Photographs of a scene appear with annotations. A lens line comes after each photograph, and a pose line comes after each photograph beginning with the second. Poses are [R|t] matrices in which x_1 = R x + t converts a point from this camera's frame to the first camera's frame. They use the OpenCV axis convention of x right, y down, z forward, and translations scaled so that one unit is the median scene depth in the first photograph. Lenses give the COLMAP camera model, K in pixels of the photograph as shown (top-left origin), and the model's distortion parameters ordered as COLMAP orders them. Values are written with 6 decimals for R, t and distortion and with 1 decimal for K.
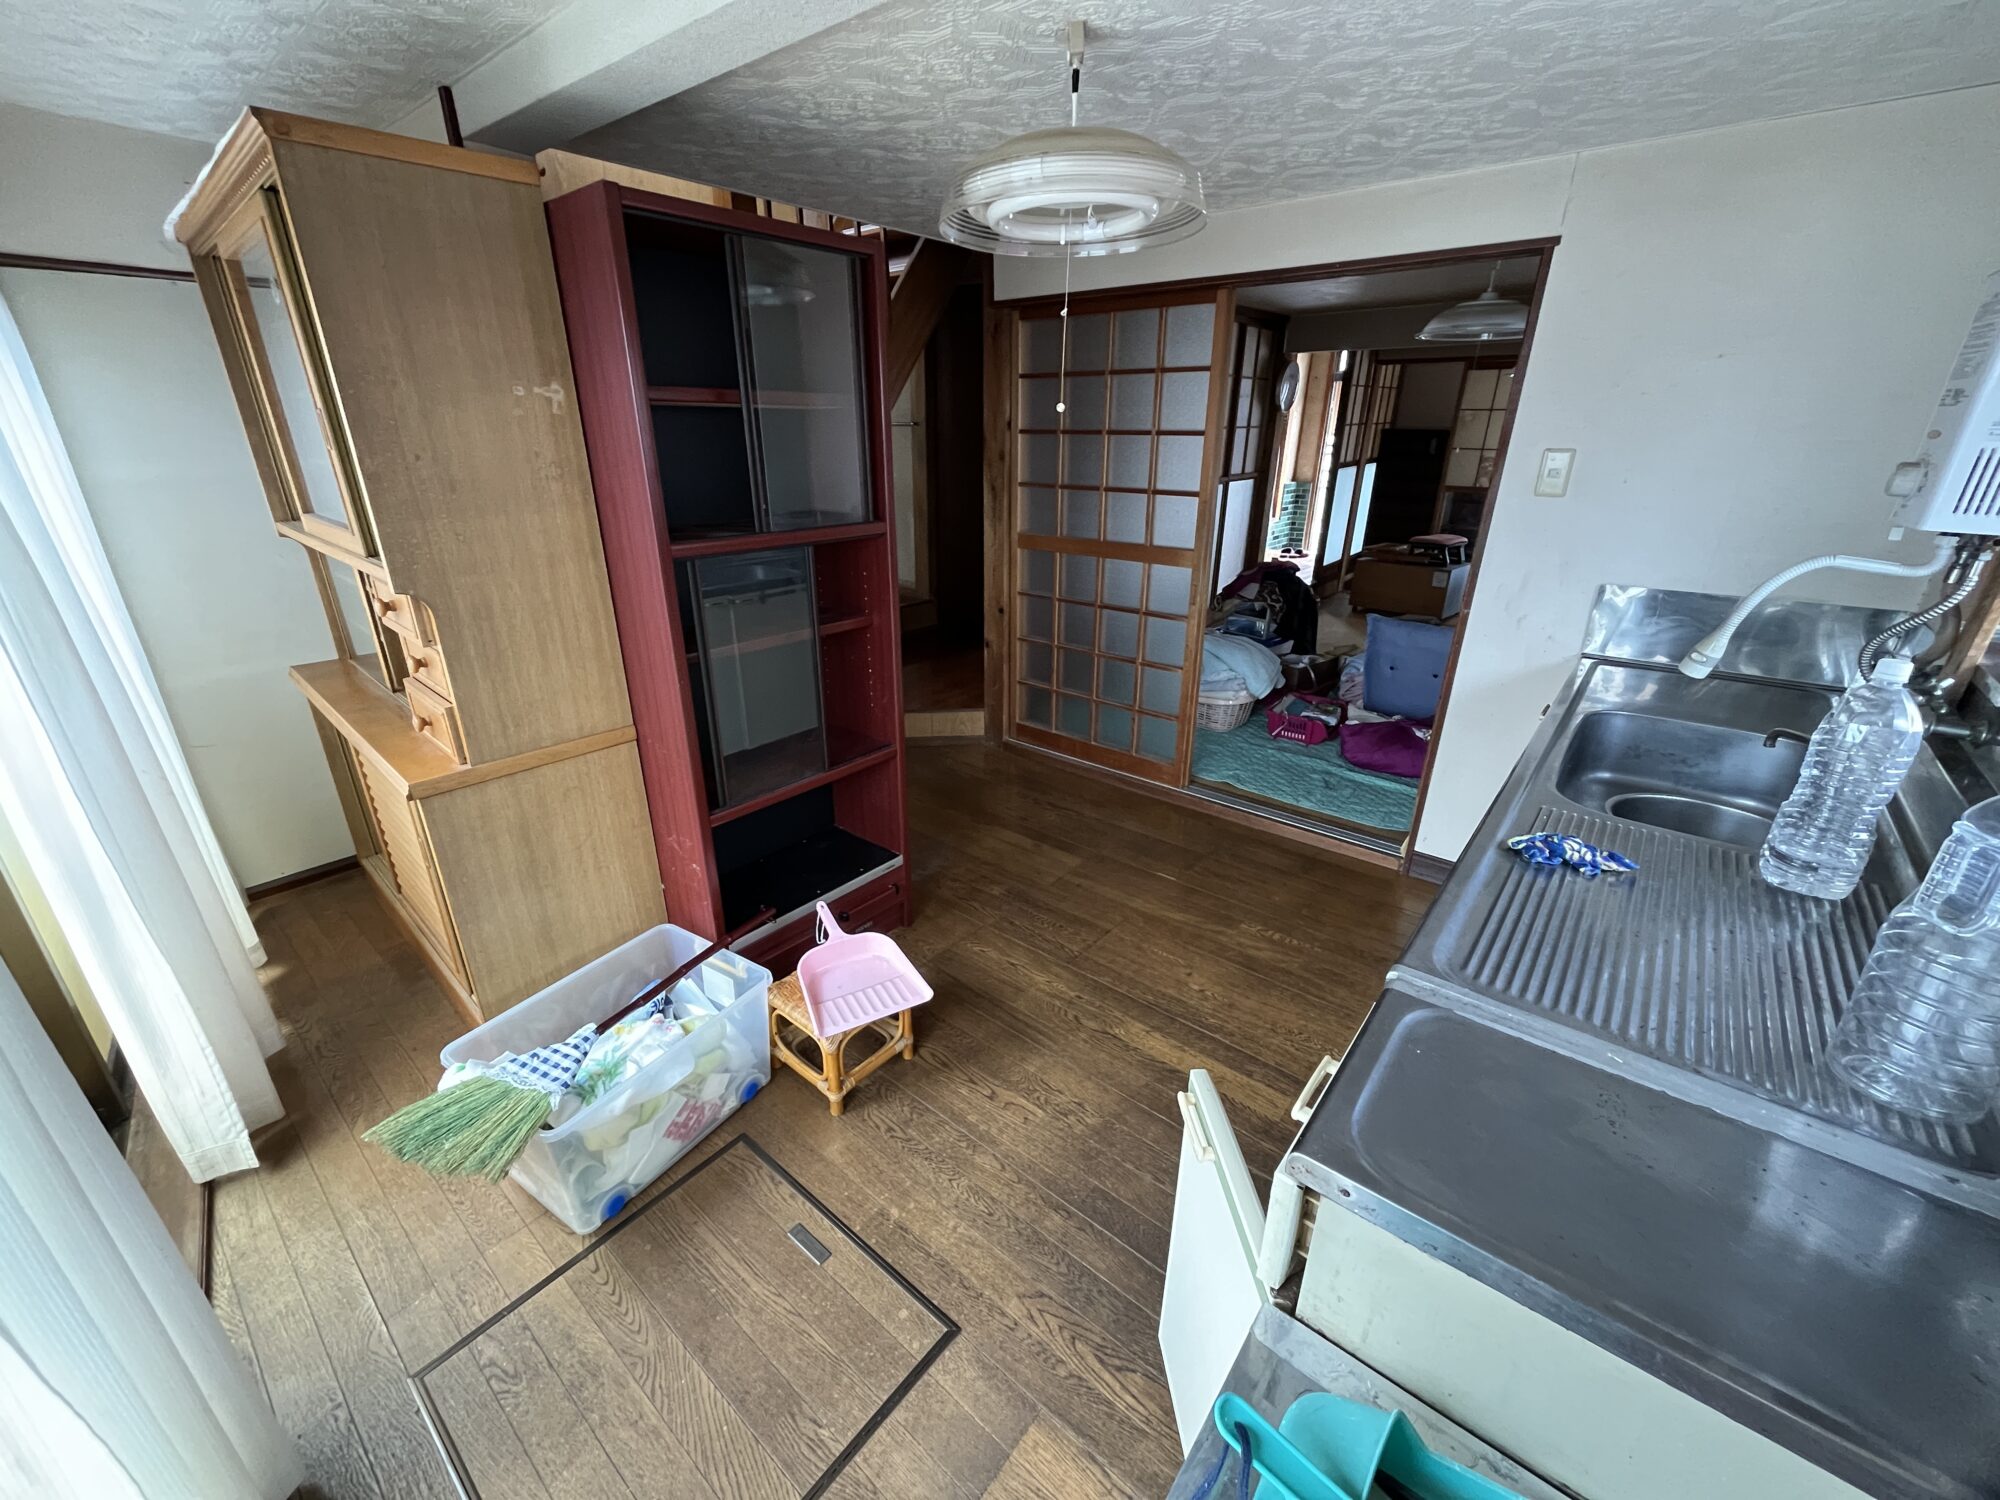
lens RADIAL K [[807.4, 0, 987.7], [0, 807.4, 753.6], [0, 0, 1]] dist [-0.003234, -0.000063]
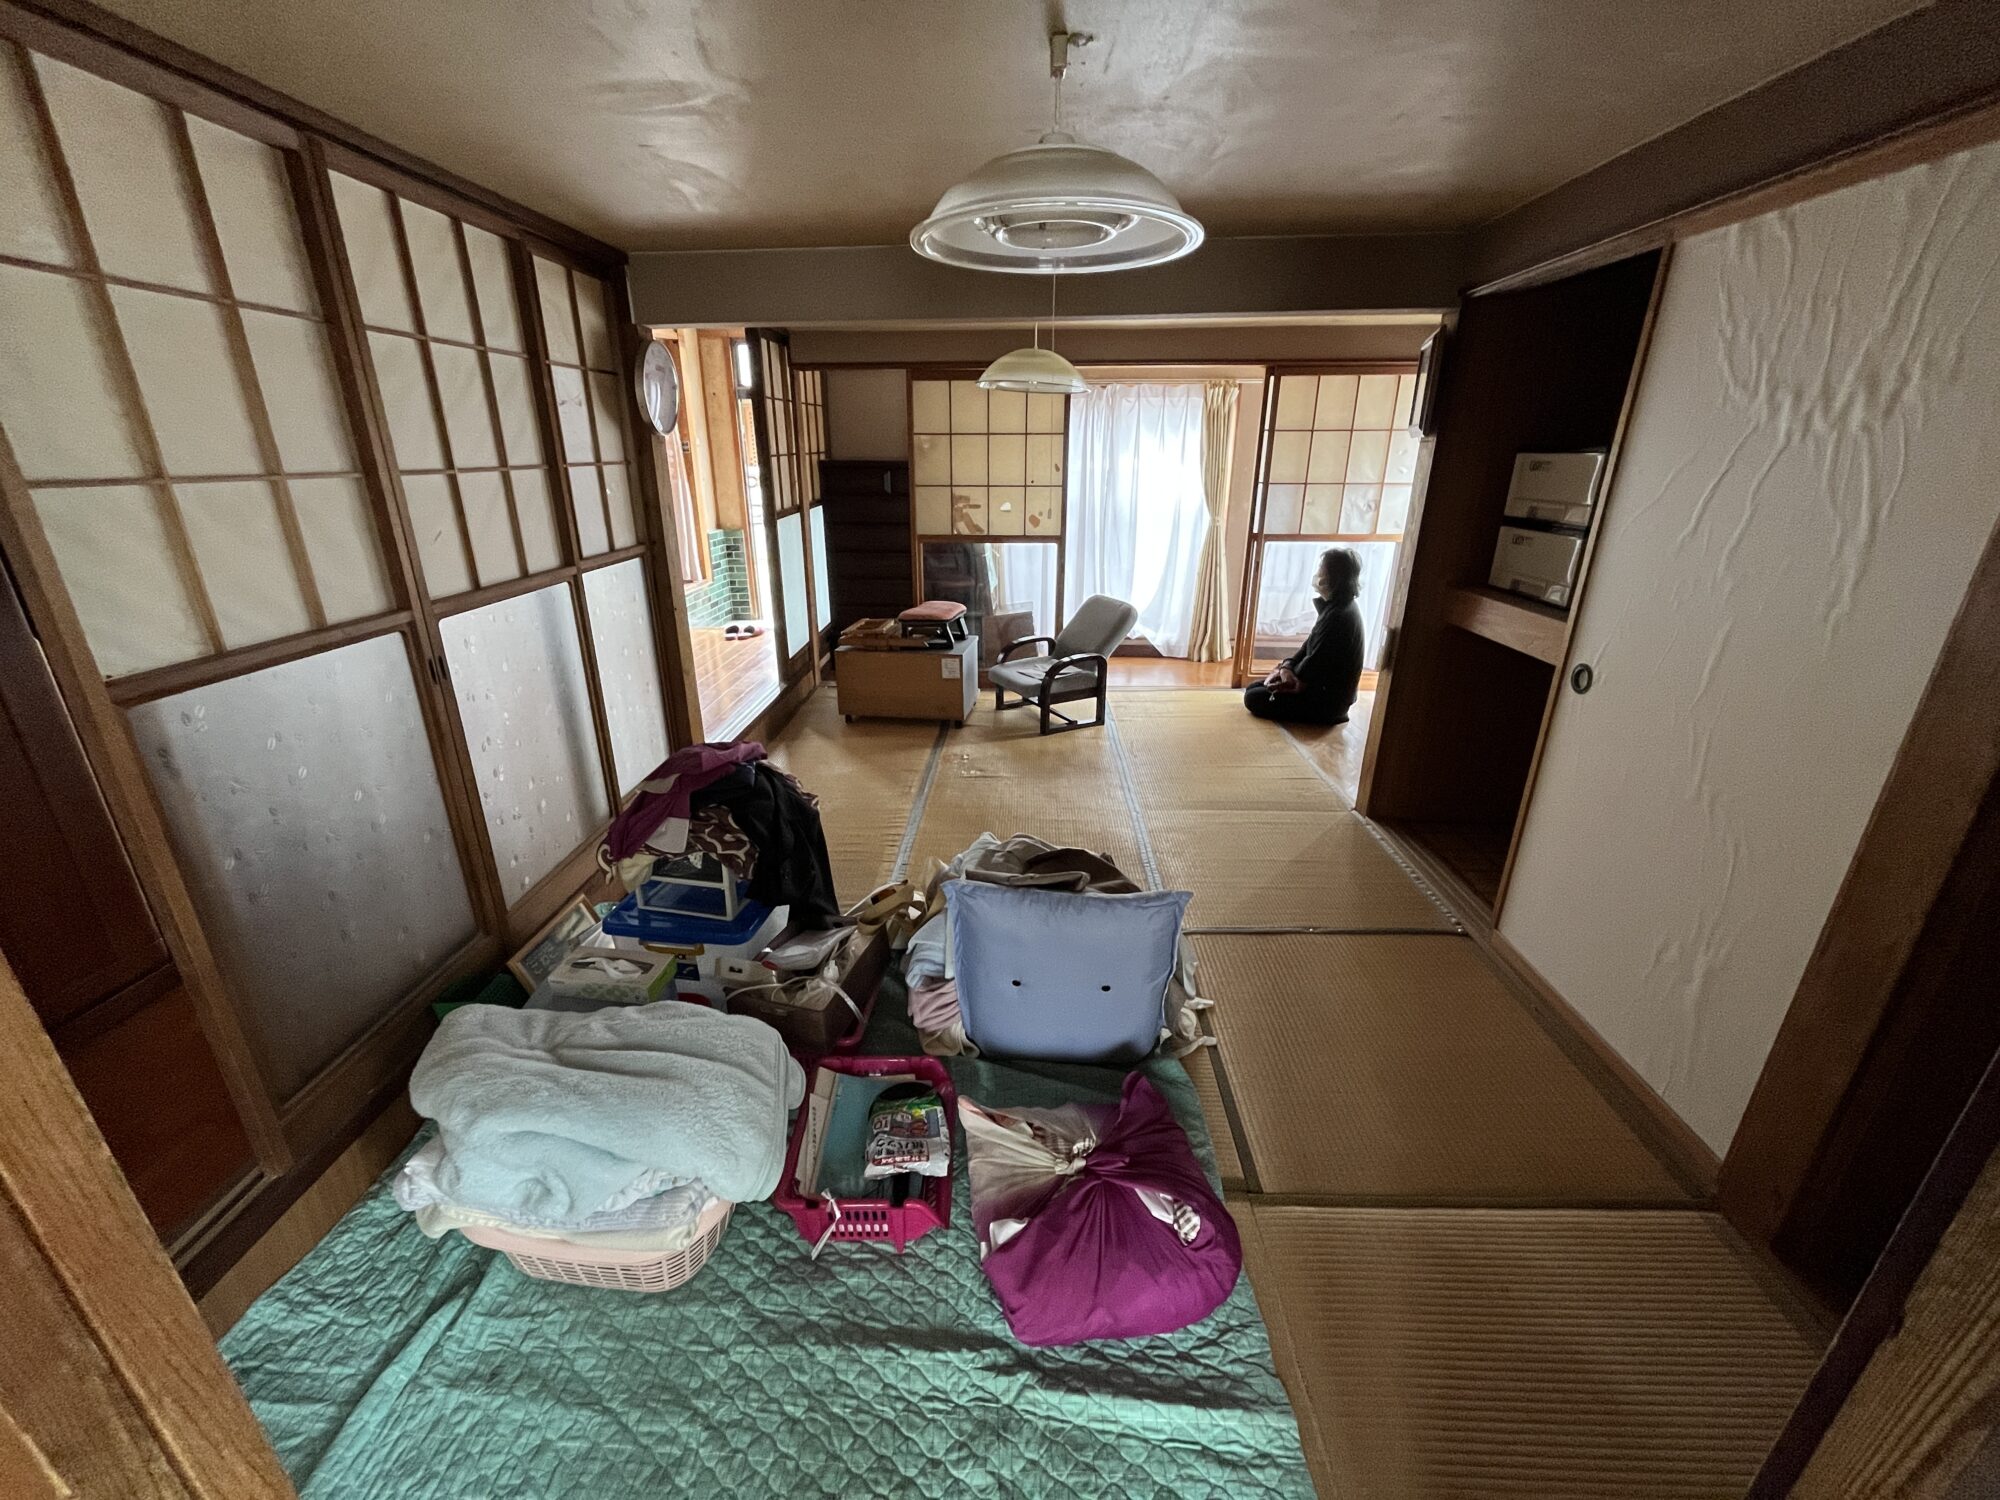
lens RADIAL K [[807.4, 0, 987.7], [0, 807.4, 753.6], [0, 0, 1]] dist [-0.003234, -0.000063]
pose [[0.796420, -0.217308, 0.564351, 0.152601], [0.234210, 0.971214, 0.043454, -0.151925], [-0.557549, 0.097569, 0.824390, 0.365739]]
